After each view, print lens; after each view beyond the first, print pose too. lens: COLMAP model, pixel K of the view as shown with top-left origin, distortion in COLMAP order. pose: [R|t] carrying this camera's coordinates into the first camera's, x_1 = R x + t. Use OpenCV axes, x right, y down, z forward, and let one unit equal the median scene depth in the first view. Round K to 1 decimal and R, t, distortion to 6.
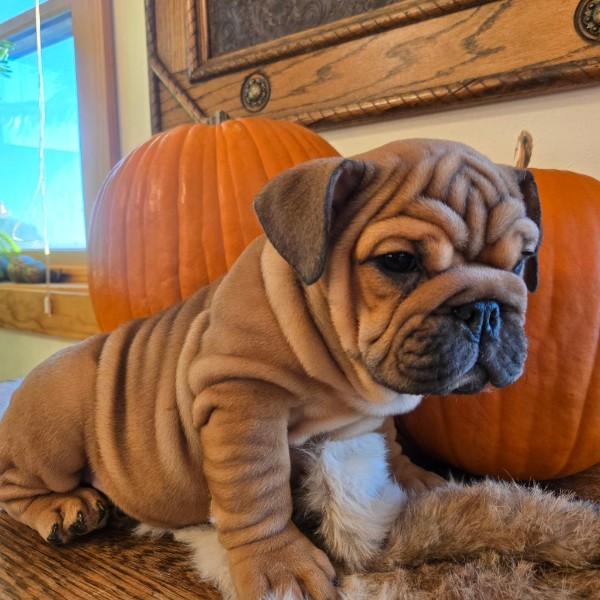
lens RADIAL K [[519.2, 0, 300.0], [0, 519.2, 300.0], [0, 0, 1]] dist [0.001902, -0.010483]
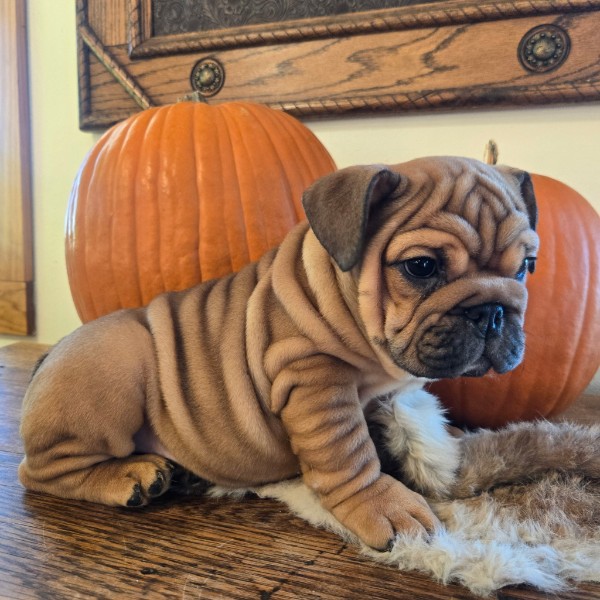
lens RADIAL K [[519.2, 0, 300.0], [0, 519.2, 300.0], [0, 0, 1]] dist [0.001902, -0.010483]
pose [[0.962670, 0.011153, 0.270447, -0.214214], [-0.012447, 0.999918, 0.003072, 0.028134], [-0.270390, -0.006324, 0.962730, -0.016235]]
